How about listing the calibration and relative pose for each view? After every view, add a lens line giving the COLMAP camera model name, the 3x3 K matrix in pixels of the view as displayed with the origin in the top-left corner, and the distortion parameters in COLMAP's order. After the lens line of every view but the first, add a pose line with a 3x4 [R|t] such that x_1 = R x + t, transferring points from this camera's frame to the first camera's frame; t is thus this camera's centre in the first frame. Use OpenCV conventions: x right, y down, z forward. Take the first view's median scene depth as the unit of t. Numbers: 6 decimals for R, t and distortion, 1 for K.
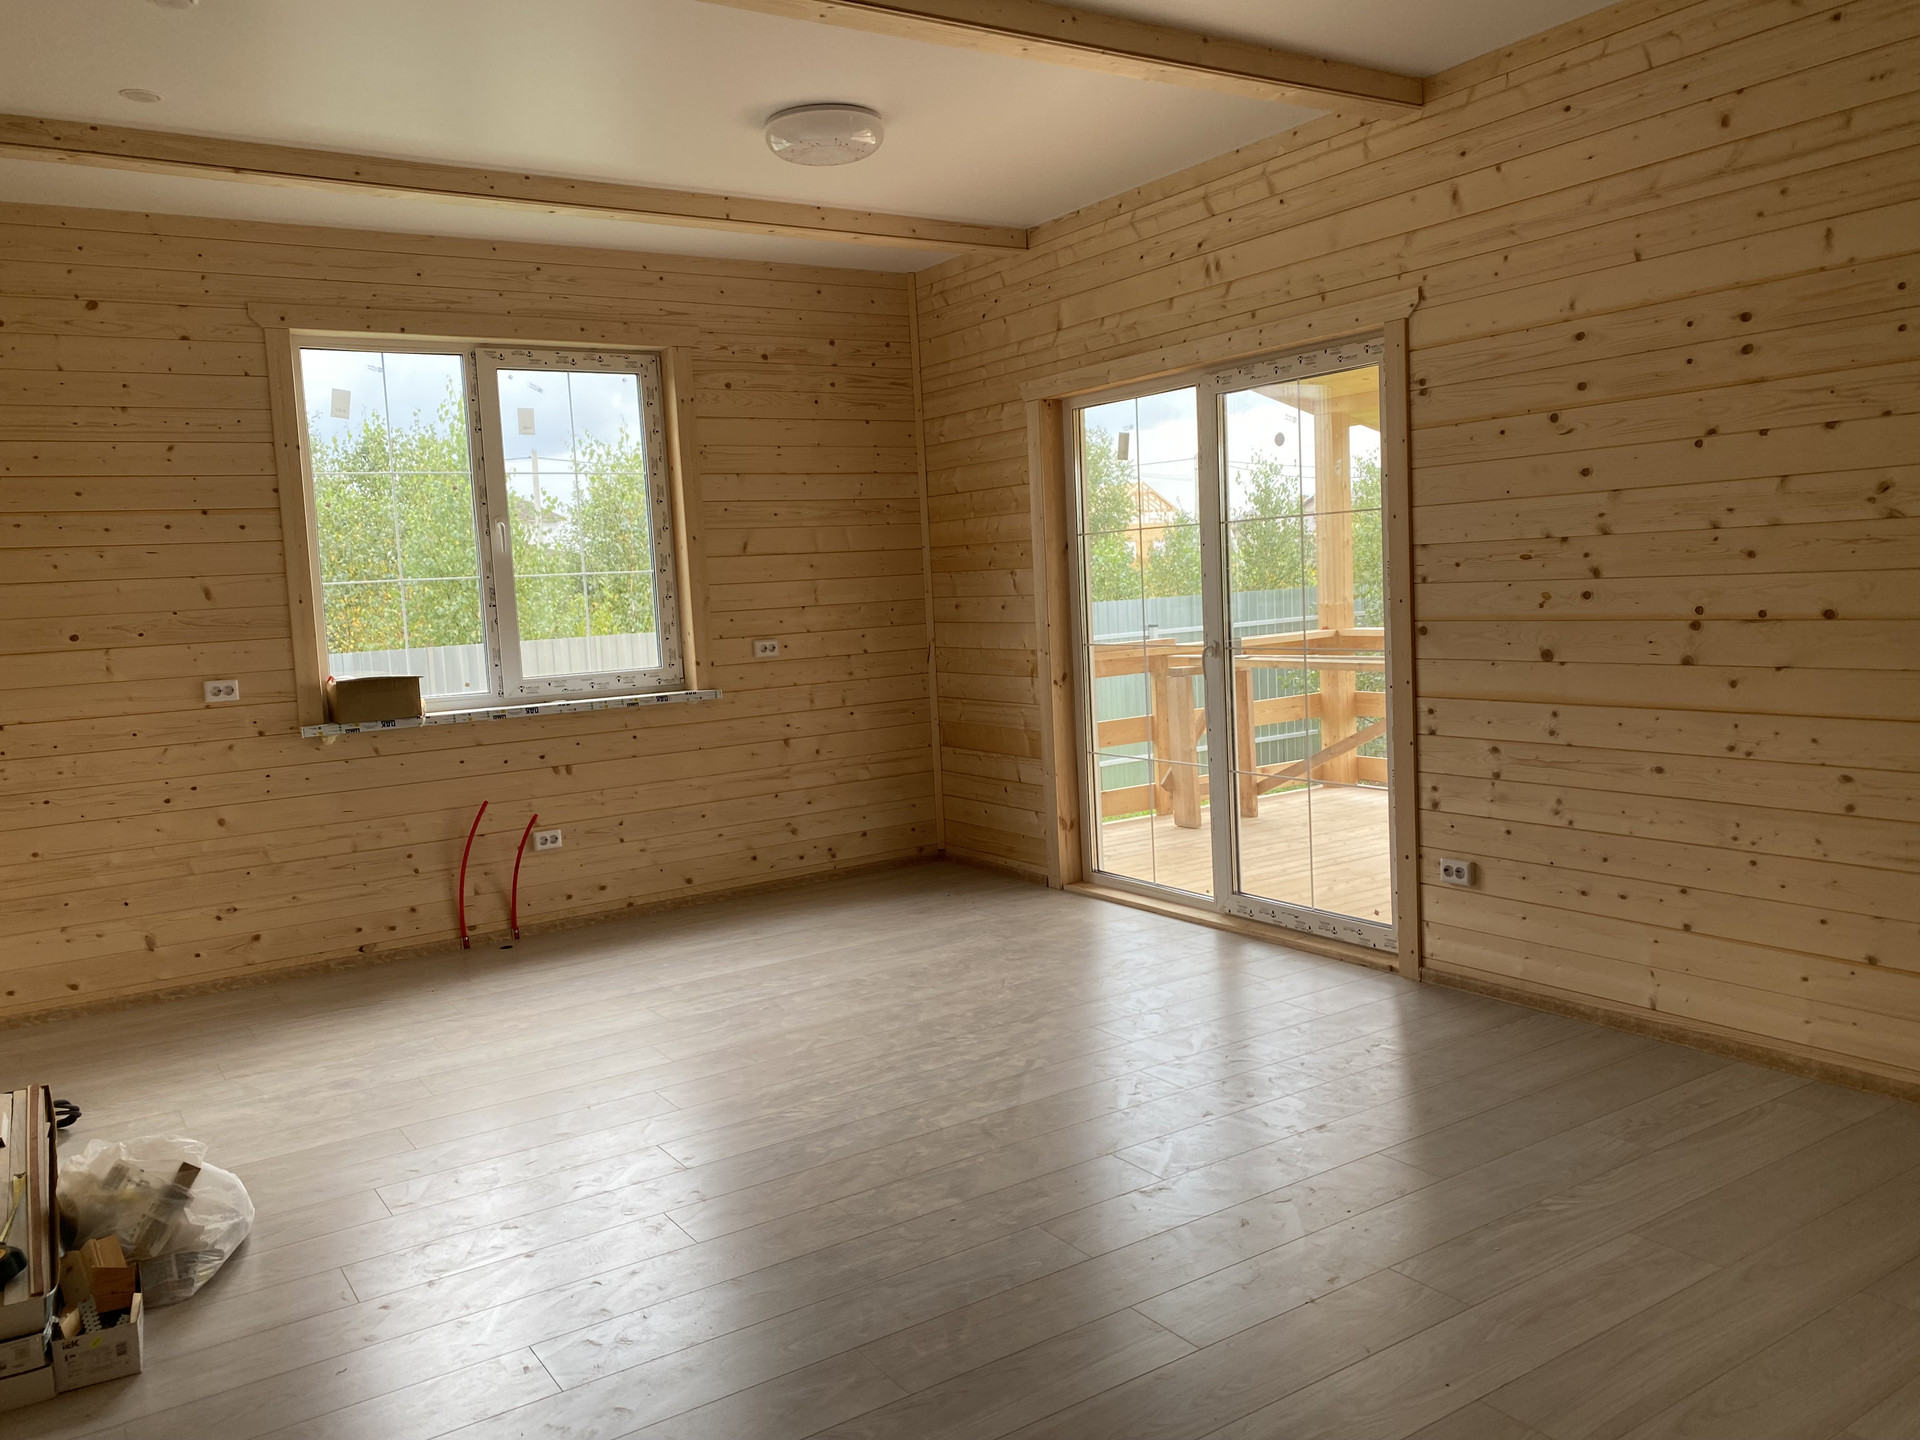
lens RADIAL K [[1441.3, 0, 955.5], [0, 1441.3, 726.2], [0, 0, 1]] dist [0.005319, 0.000850]
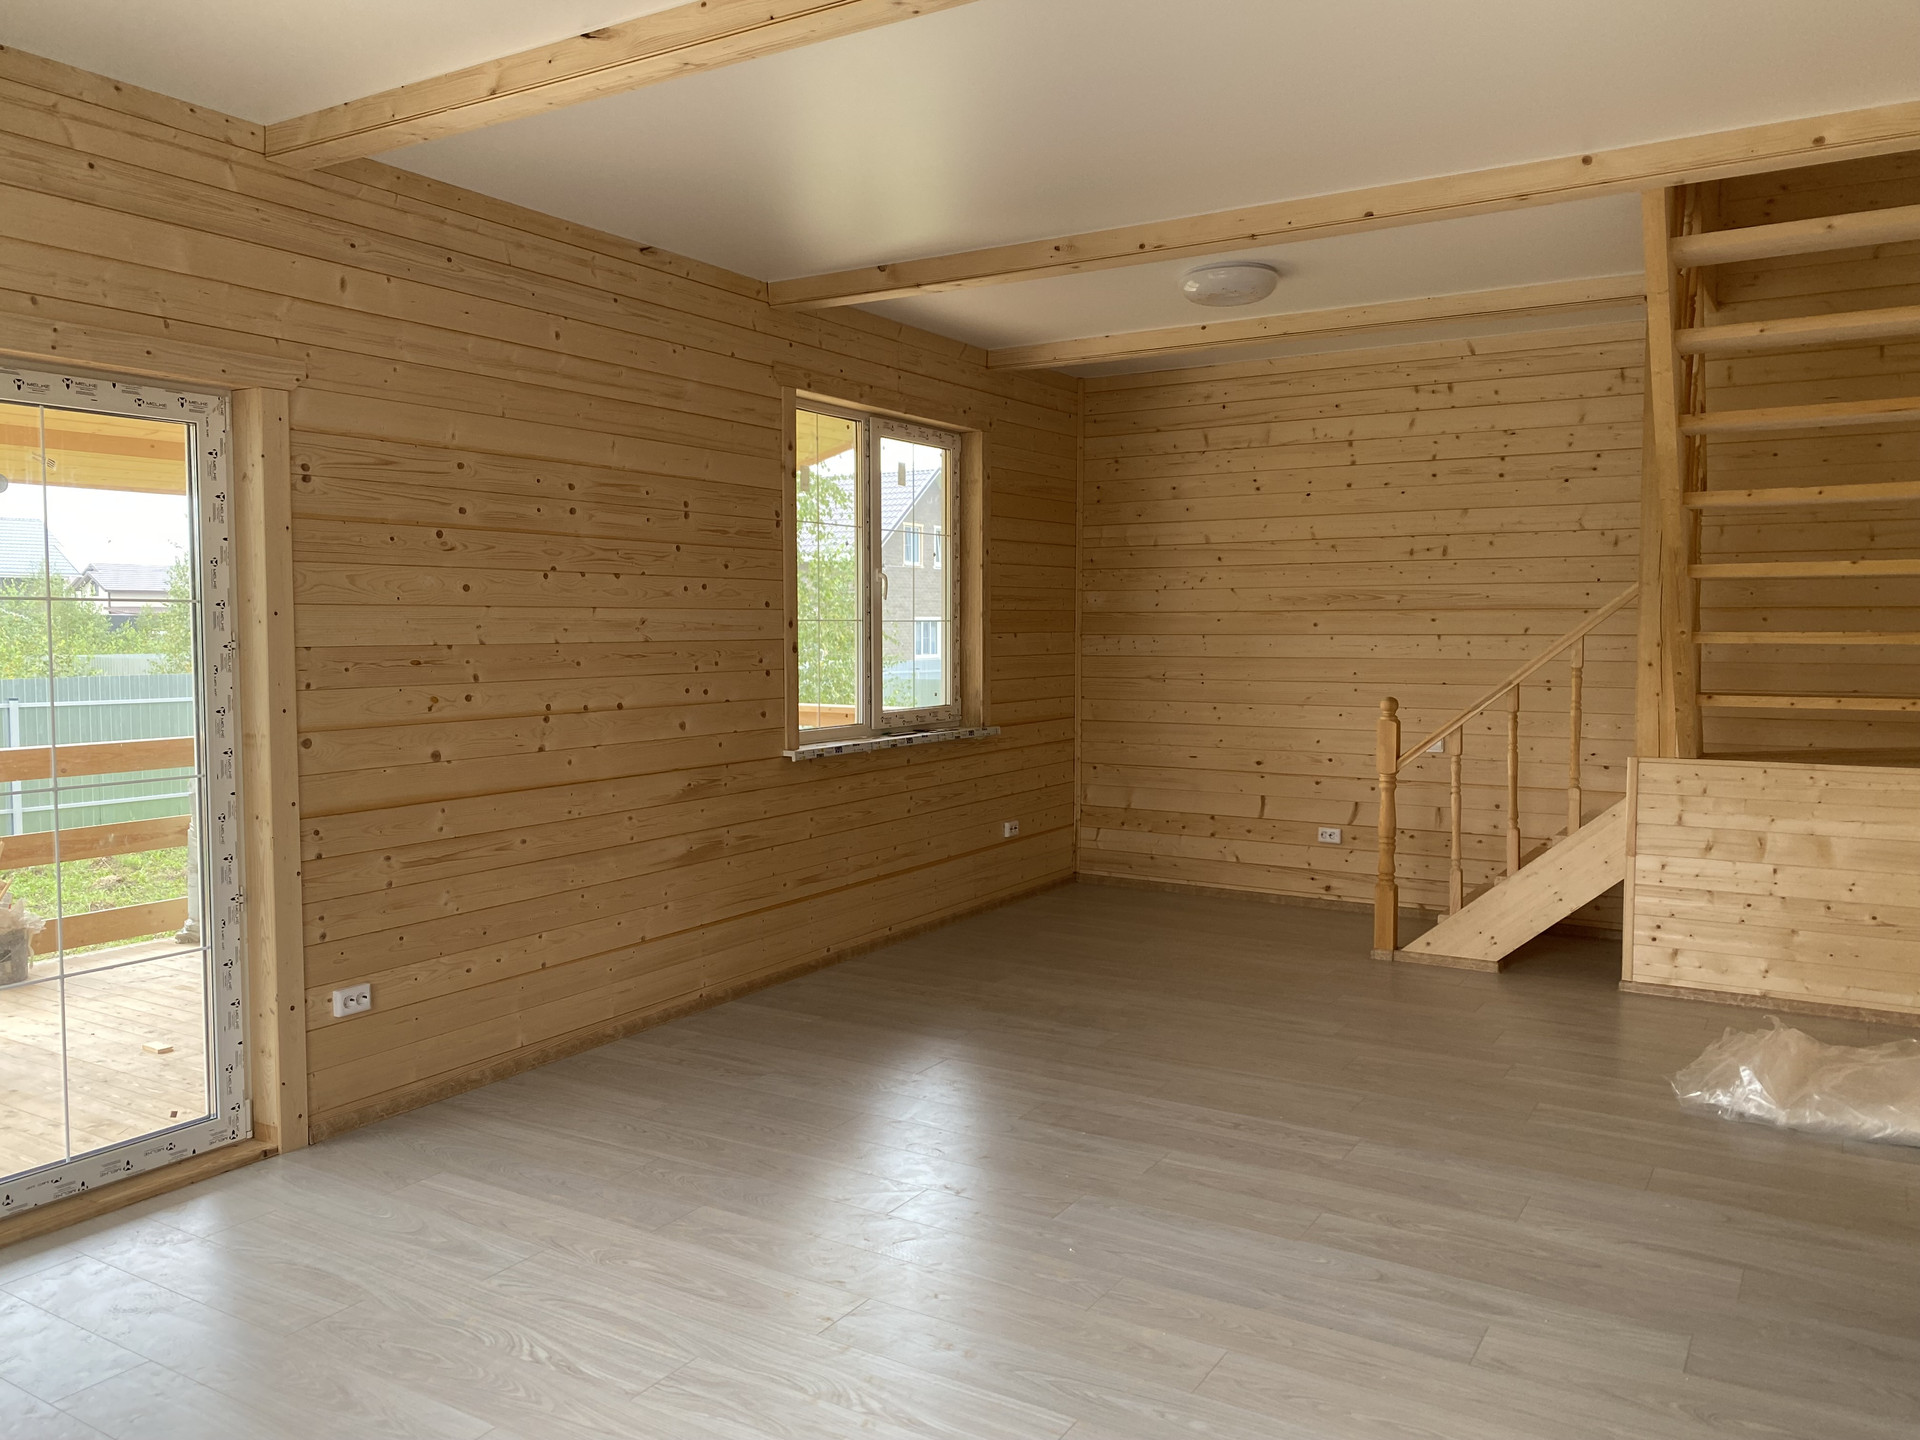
lens RADIAL K [[1441.3, 0, 955.7], [0, 1441.3, 712.2], [0, 0, 1]] dist [0.005319, 0.000850]
pose [[-0.419609, -0.008220, 0.907668, -0.705248], [0.113336, 0.991659, 0.061375, -0.102578], [-0.900602, 0.128625, -0.415177, 1.092814]]
